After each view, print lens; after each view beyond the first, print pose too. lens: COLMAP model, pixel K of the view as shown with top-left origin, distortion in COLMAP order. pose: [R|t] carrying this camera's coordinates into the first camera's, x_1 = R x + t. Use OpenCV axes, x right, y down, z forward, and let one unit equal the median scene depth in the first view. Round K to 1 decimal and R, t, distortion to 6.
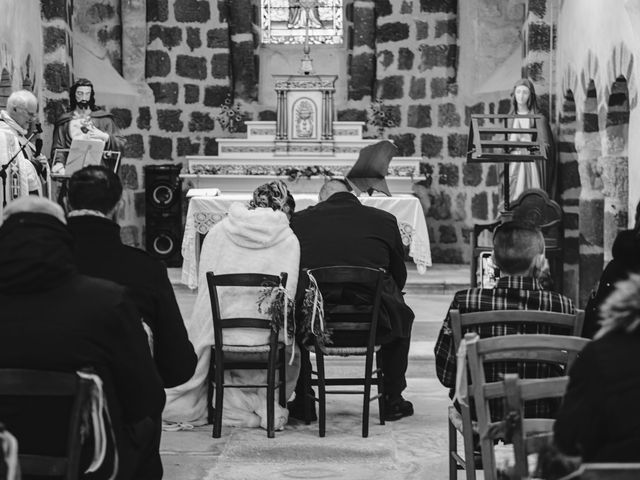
lens RADIAL K [[4271.9, 0, 317.2], [0, 4271.9, 240.8], [0, 0, 1]] dist [2.054324, 0.000000]
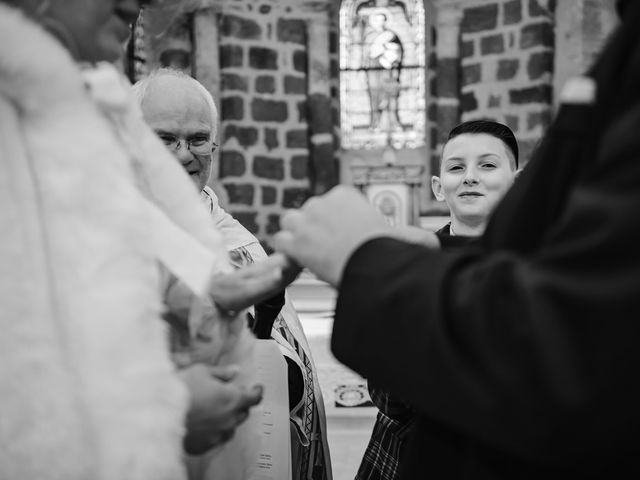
lens RADIAL K [[2233.6, 0, 320.8], [0, 2233.6, 240.0], [0, 0, 1]] dist [-1.496673, 0.000000]
pose [[0.999538, -0.001546, -0.030352, -0.002437], [0.000577, 0.999491, -0.031885, -0.008356], [0.030386, 0.031852, 0.999031, 0.502970]]
